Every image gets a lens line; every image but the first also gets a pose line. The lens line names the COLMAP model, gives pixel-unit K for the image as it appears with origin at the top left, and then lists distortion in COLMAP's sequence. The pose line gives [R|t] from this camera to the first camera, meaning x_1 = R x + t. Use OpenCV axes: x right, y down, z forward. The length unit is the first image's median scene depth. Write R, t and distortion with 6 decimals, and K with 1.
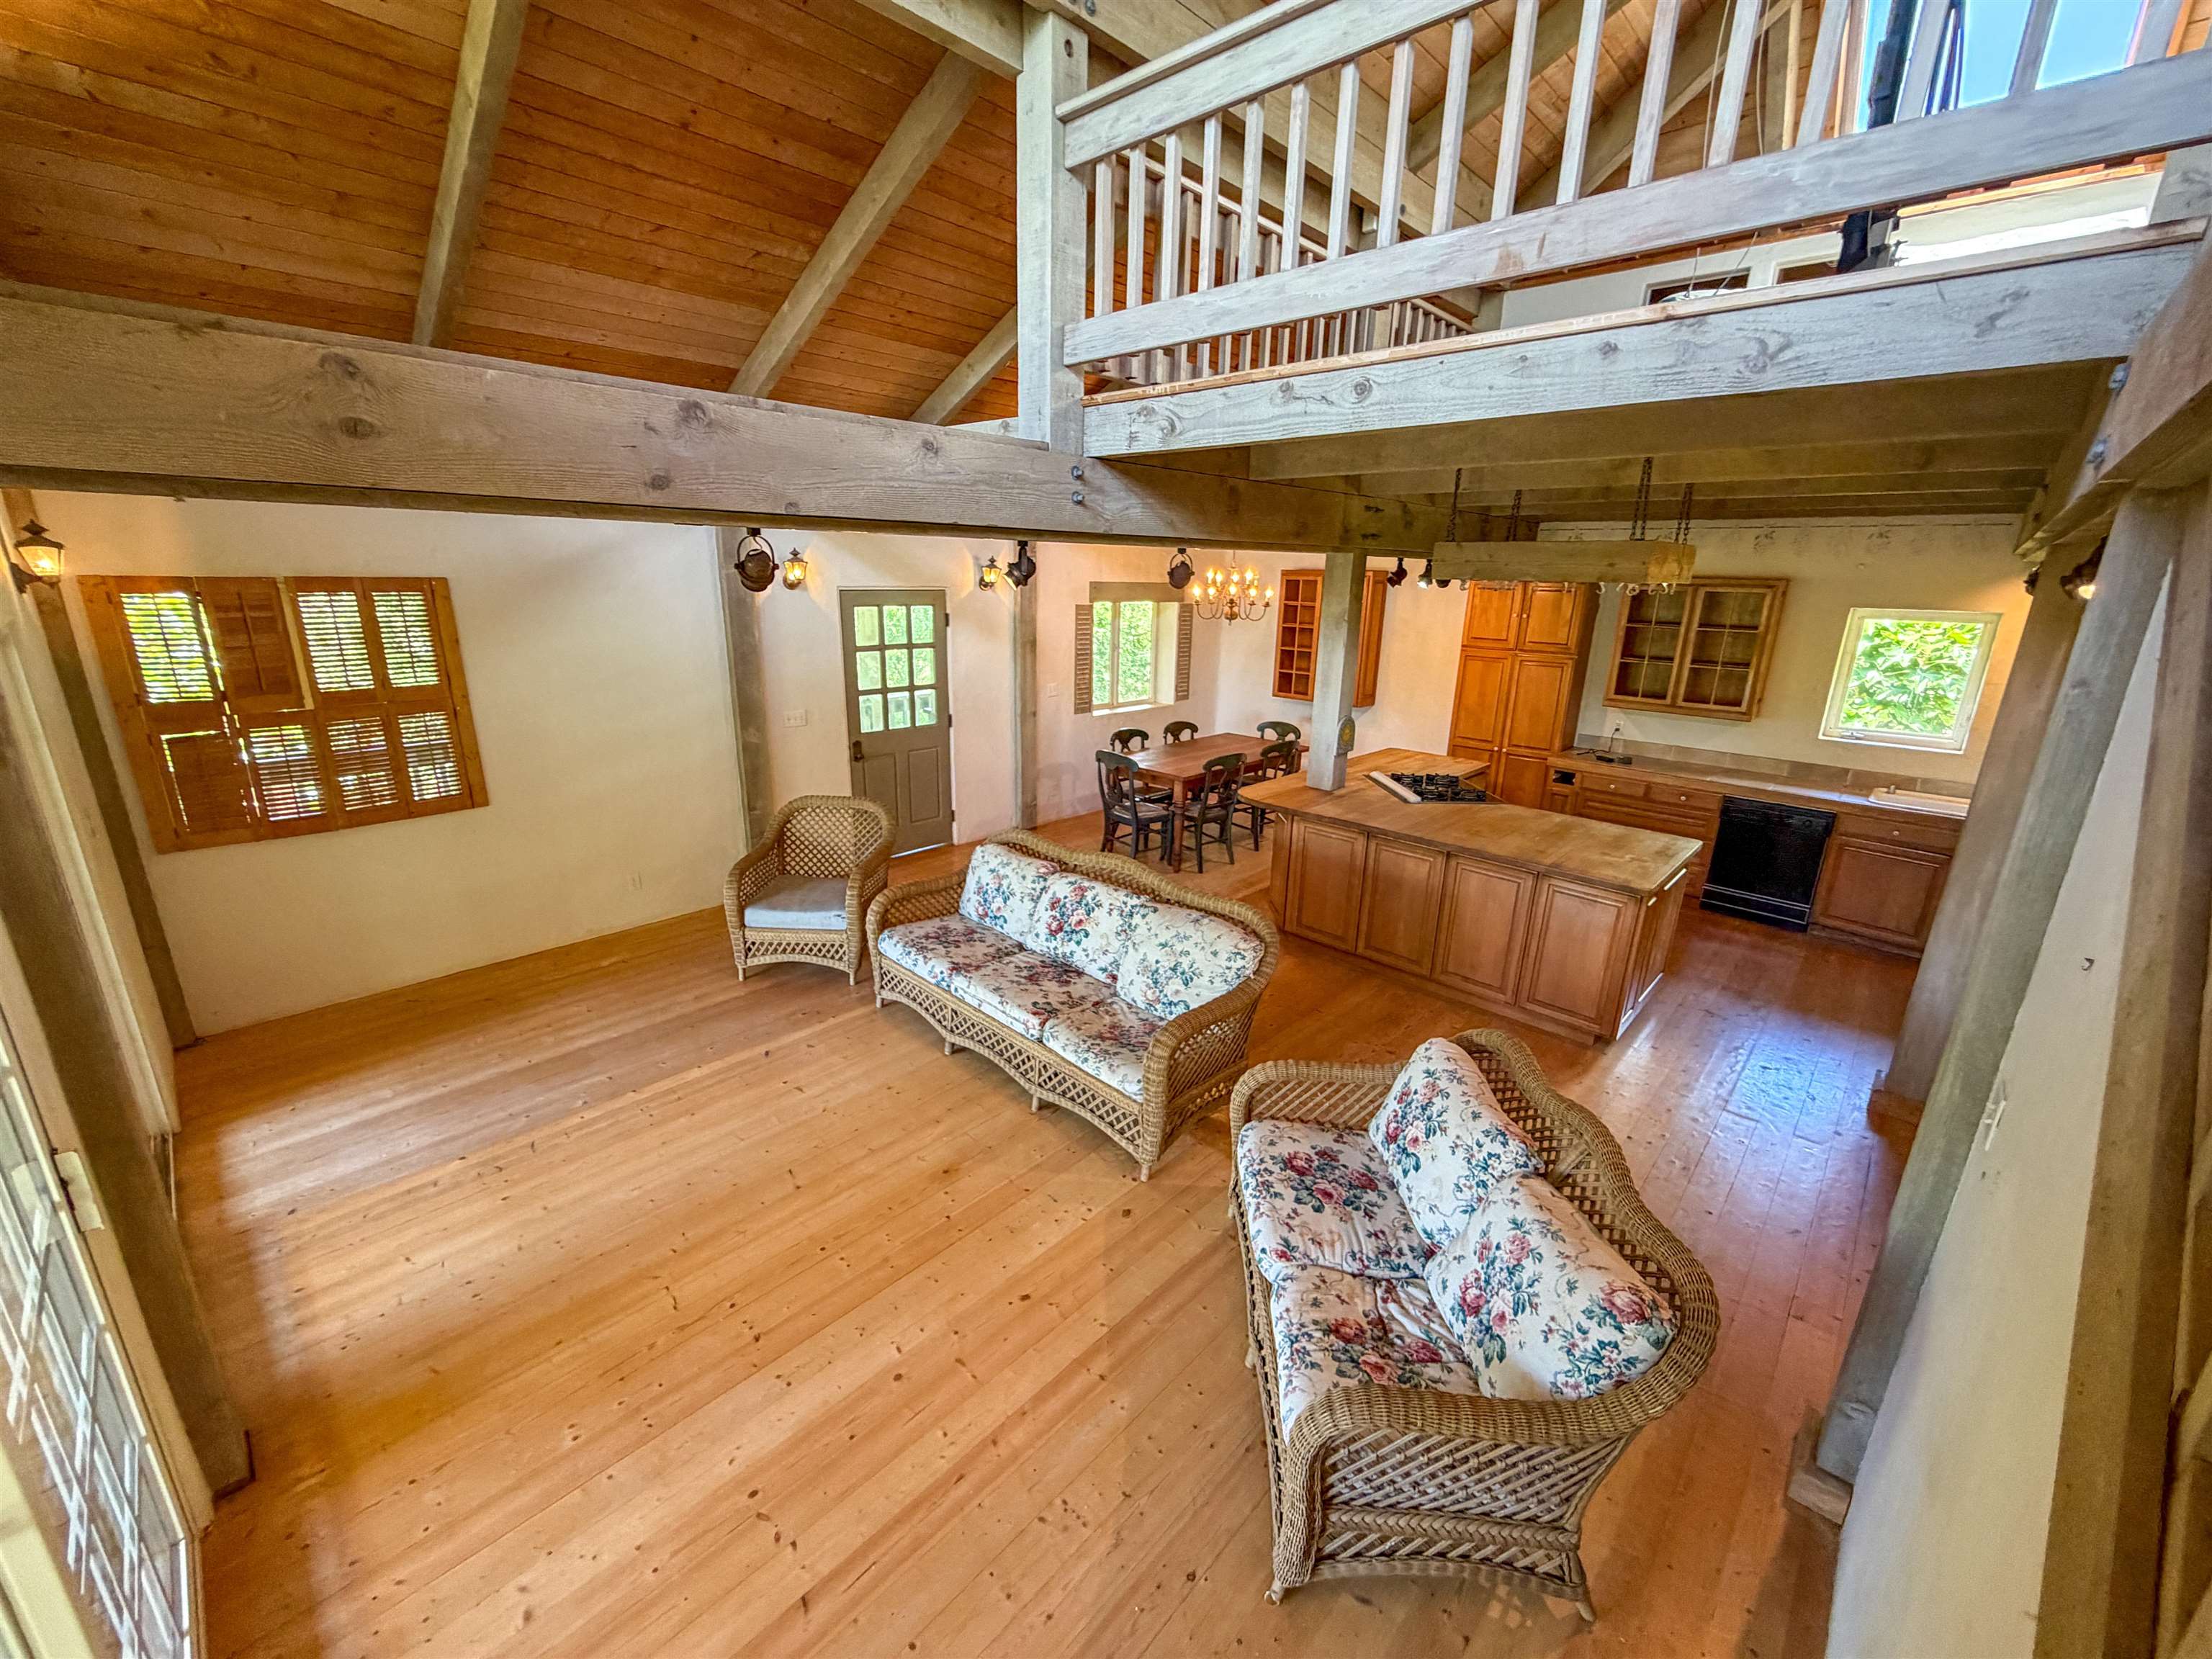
lens RADIAL K [[882.2, 0, 1100.1], [0, 882.2, 831.0], [0, 0, 1]] dist [0.002205, -0.000008]
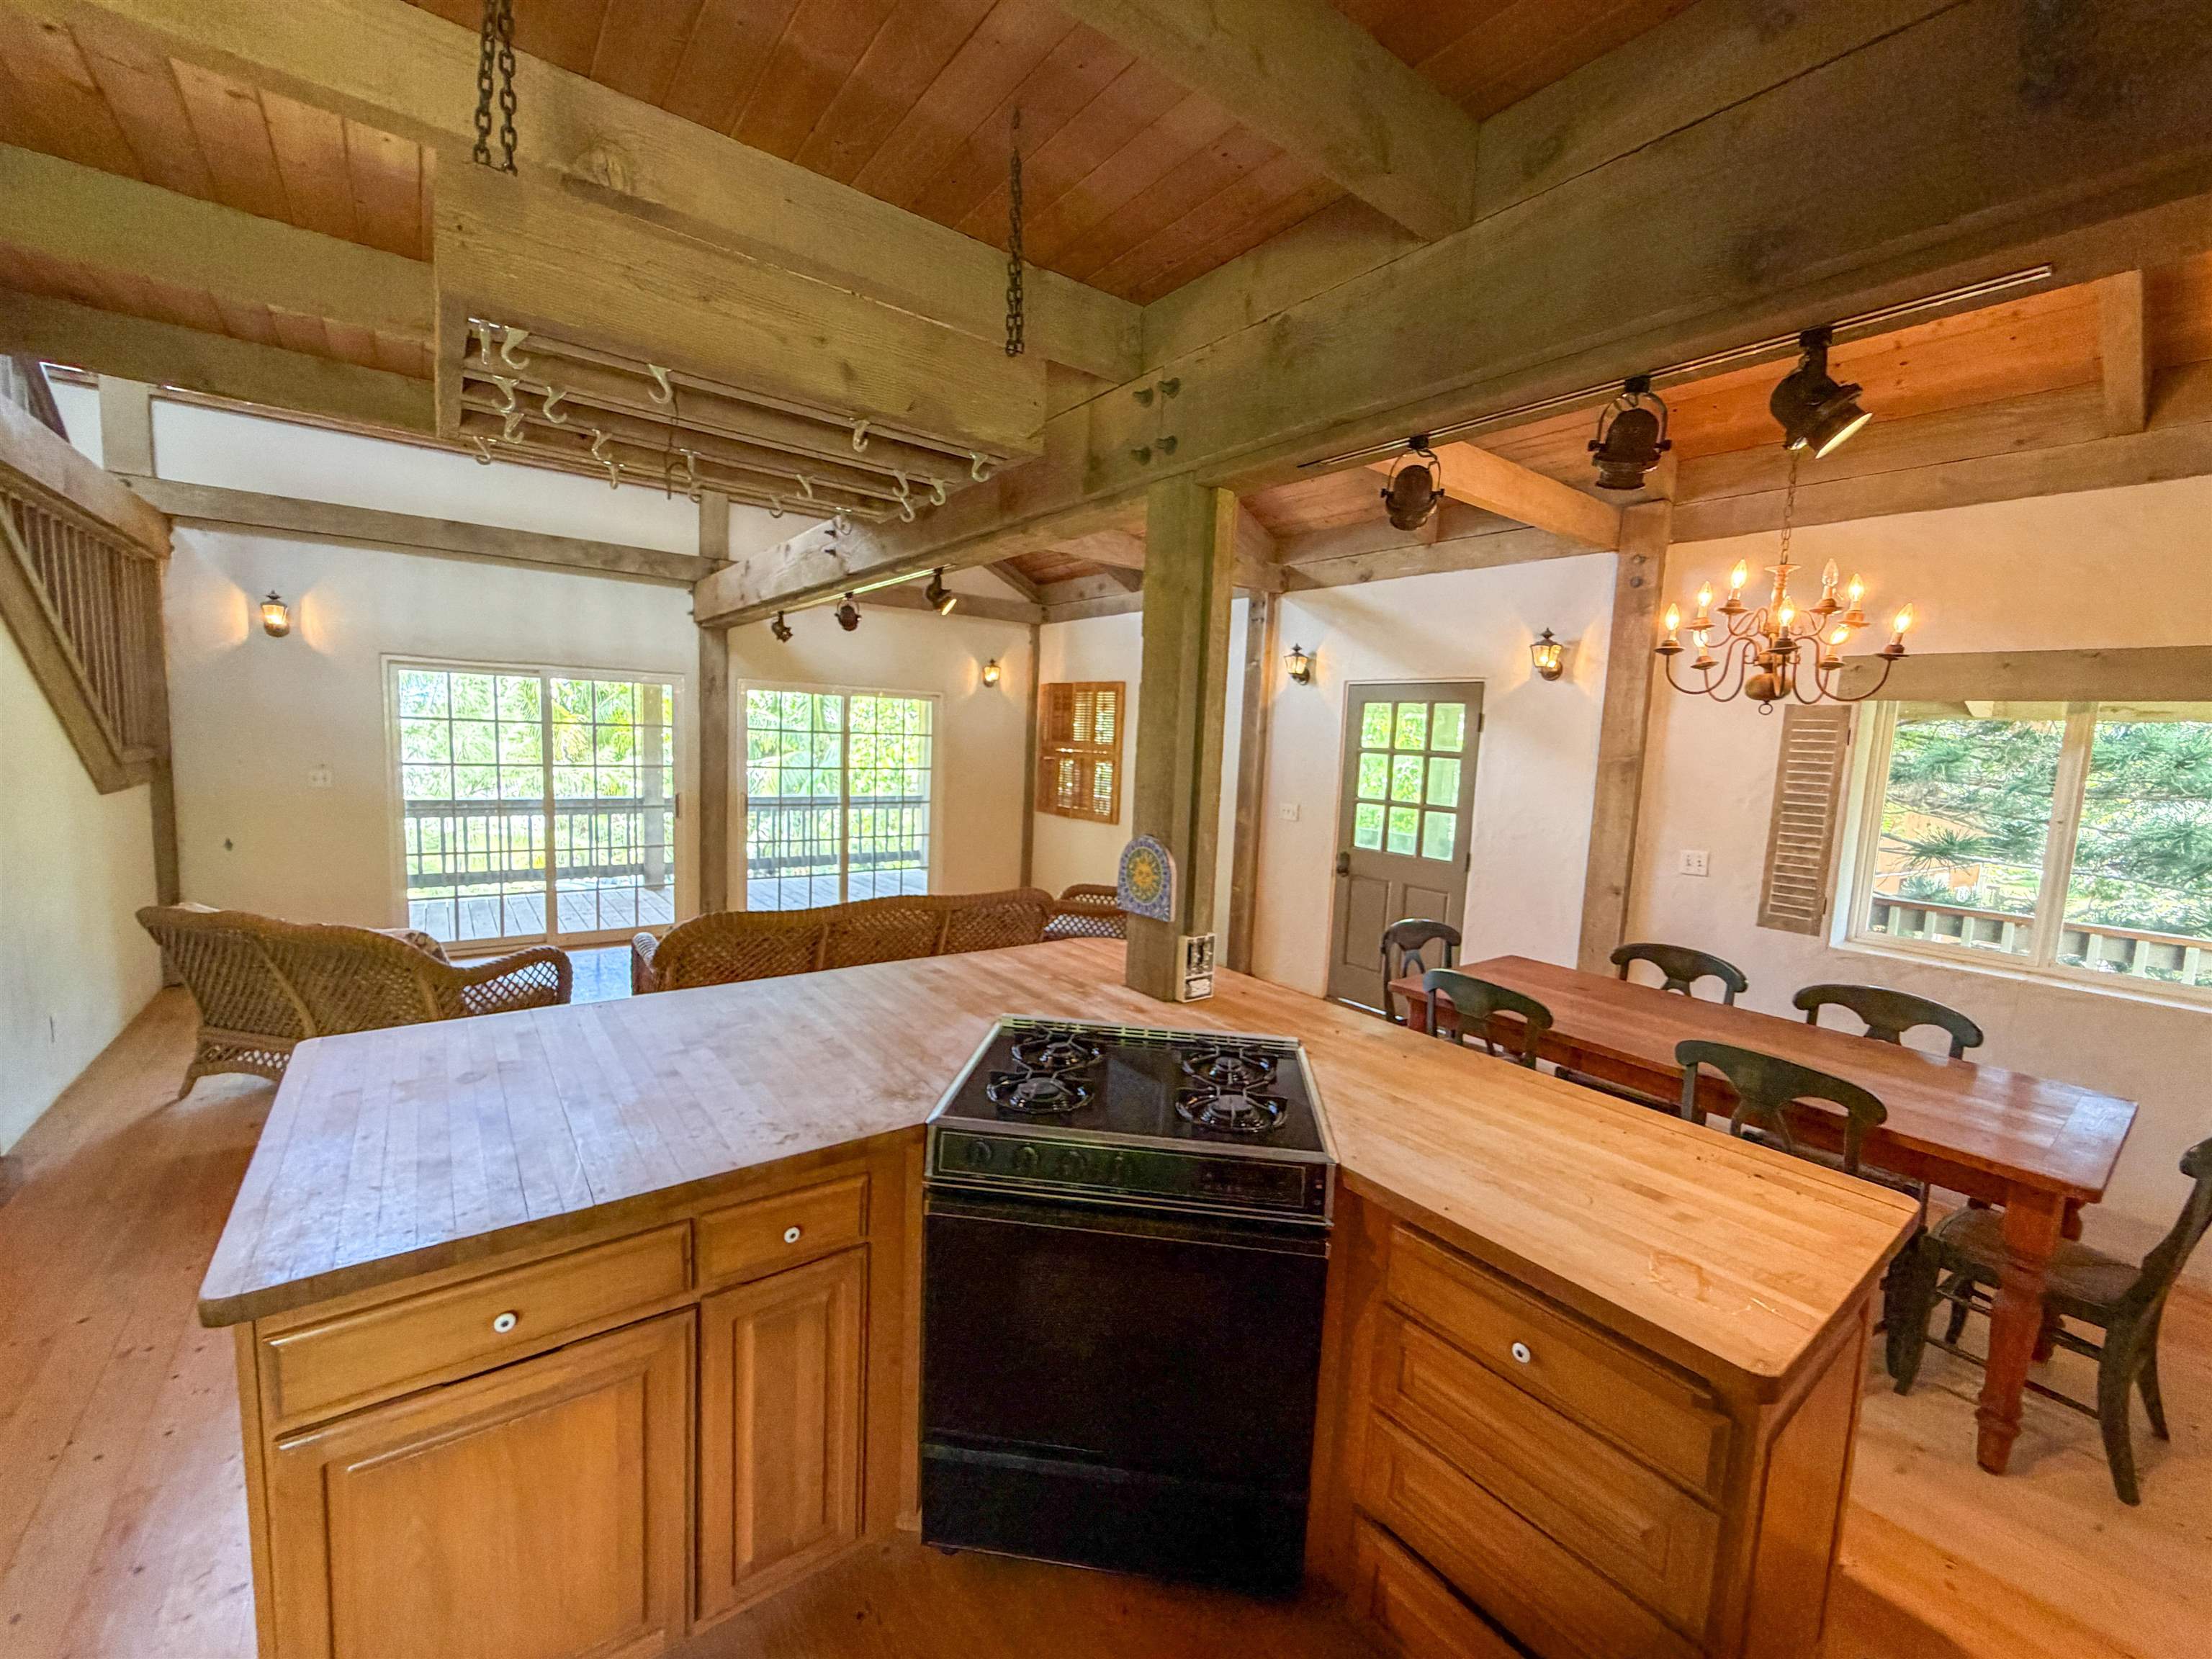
lens RADIAL K [[882.2, 0, 1112.4], [0, 882.2, 830.0], [0, 0, 1]] dist [0.002205, -0.000008]
pose [[-0.153529, 0.081433, -0.984783, 0.624796], [-0.324568, 0.937149, 0.128095, -0.159789], [0.933319, 0.339295, -0.117449, 0.876931]]
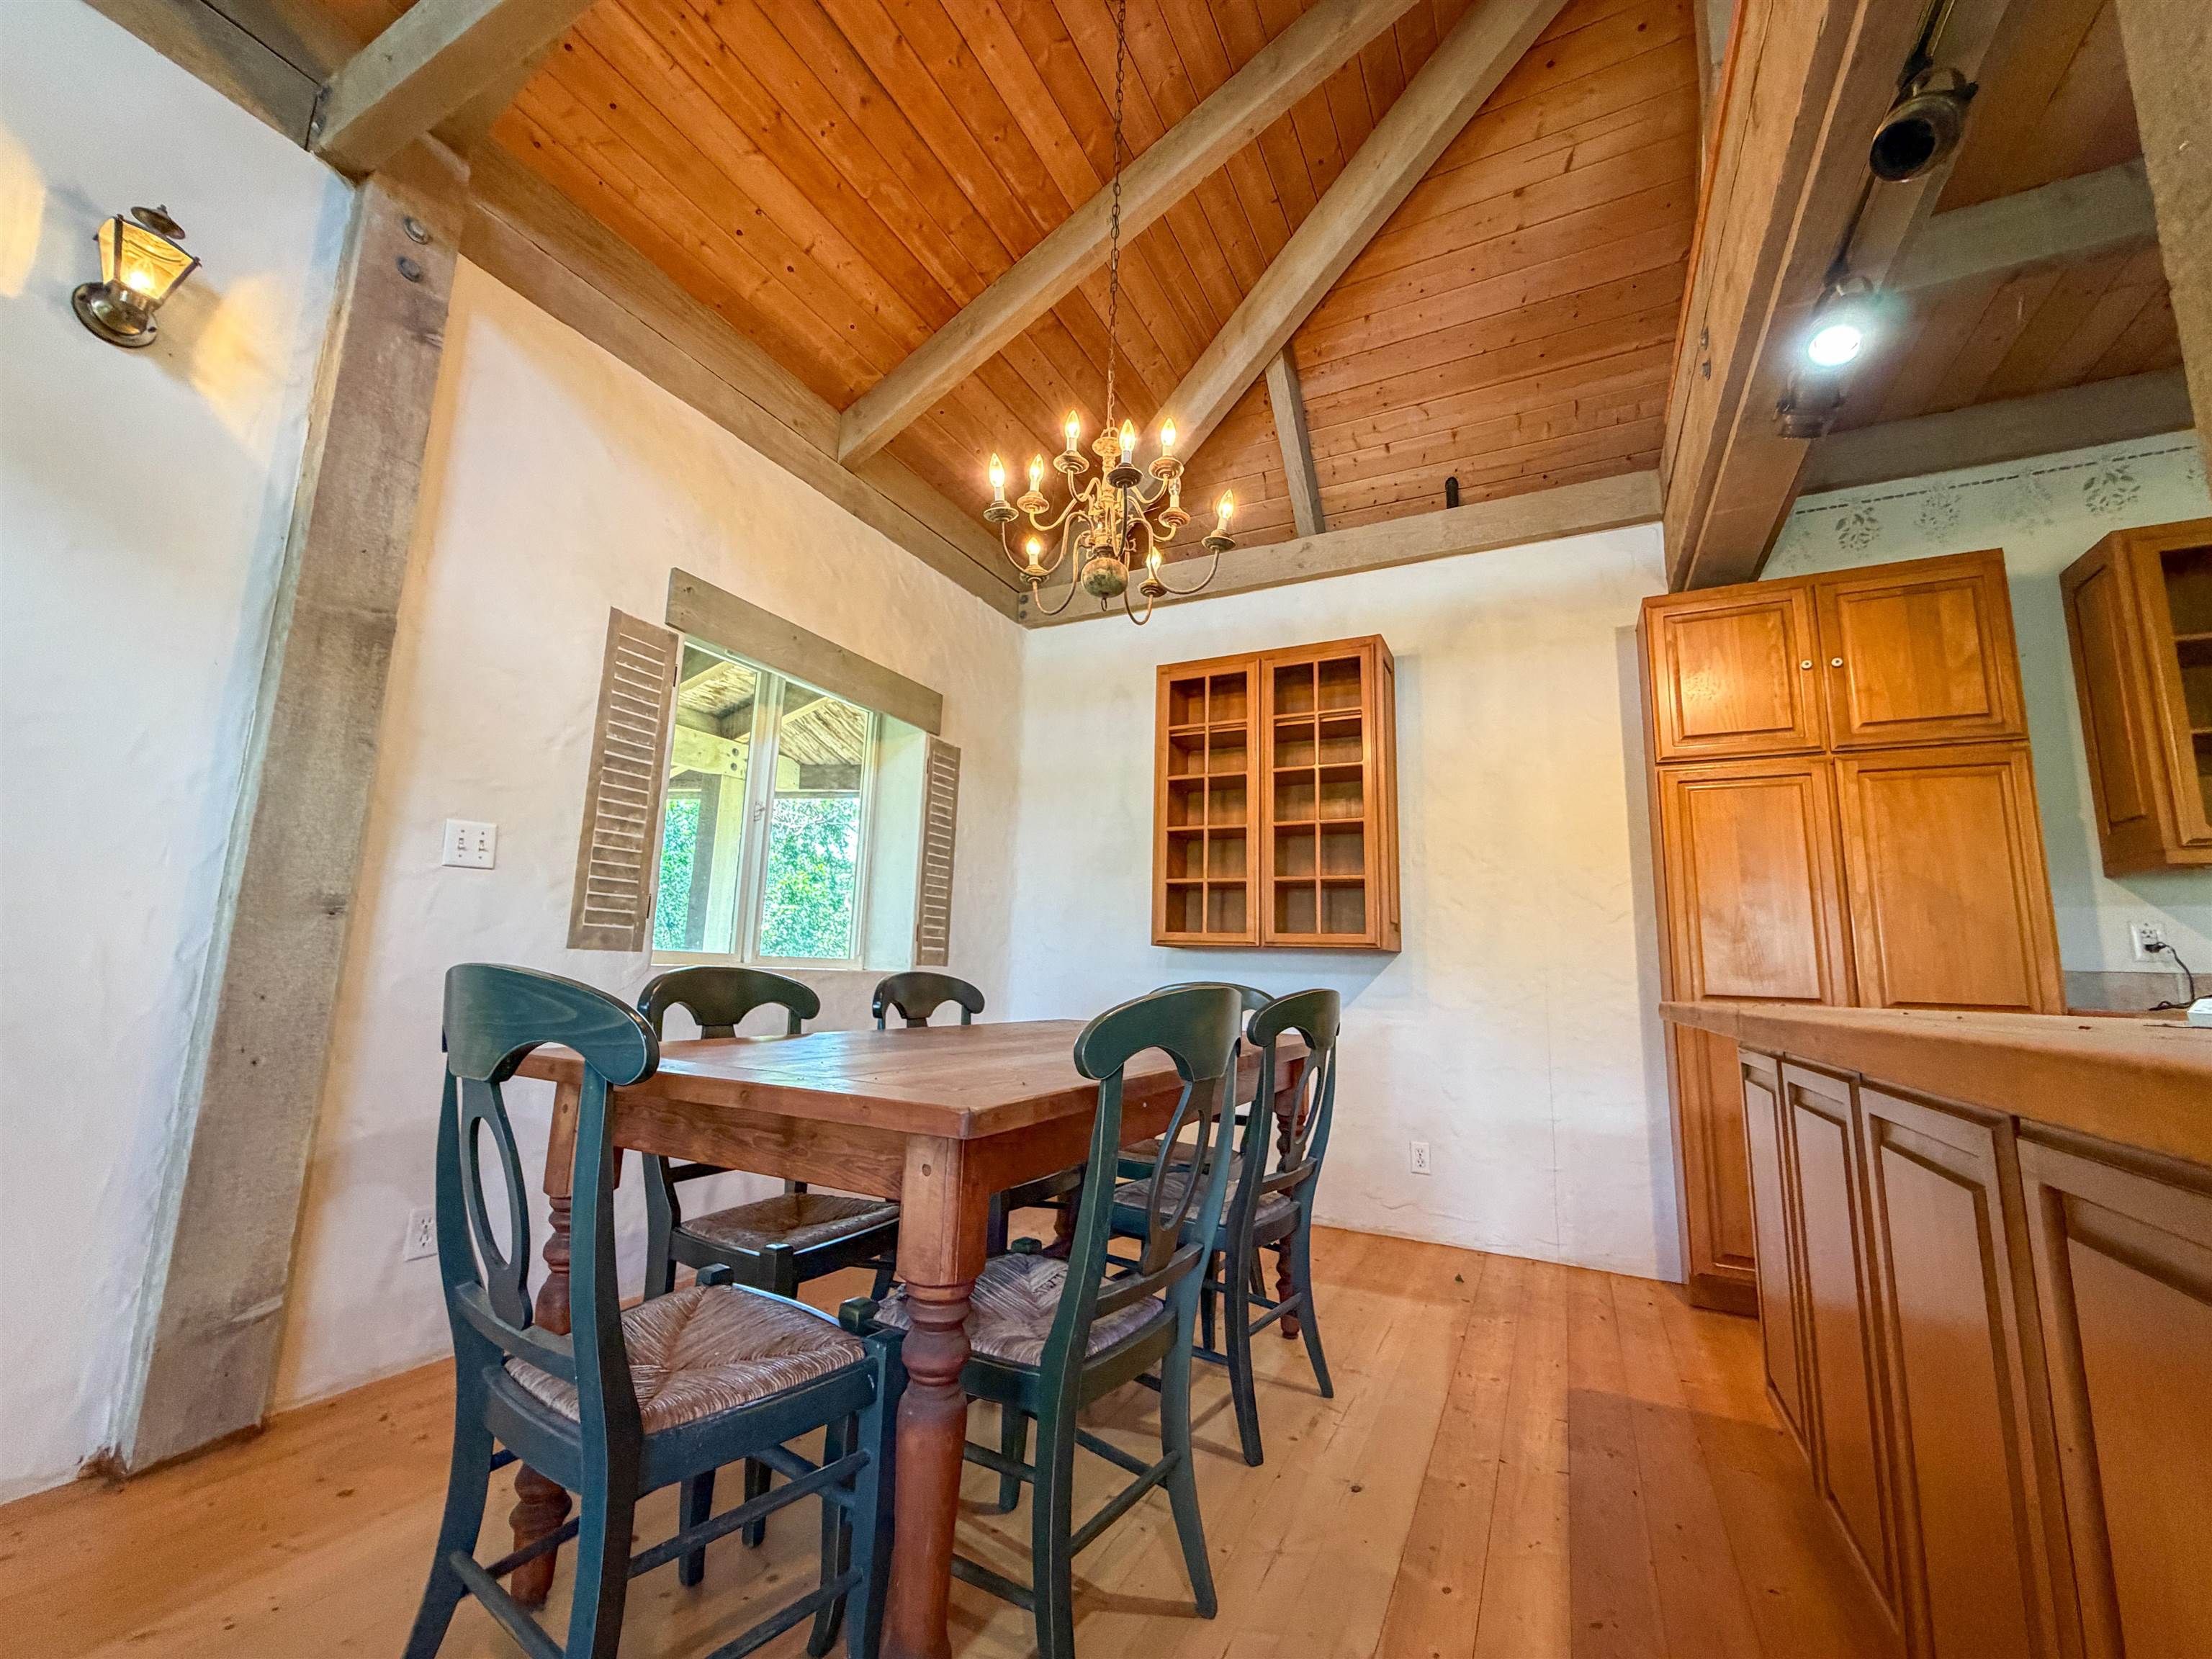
lens RADIAL K [[882.2, 0, 1100.1], [0, 882.2, 825.1], [0, 0, 1]] dist [0.002205, -0.000008]
pose [[0.958837, 0.053441, 0.278882, 0.071040], [0.071555, 0.904963, -0.419430, -0.039697], [-0.274793, 0.422121, 0.863888, 0.839738]]
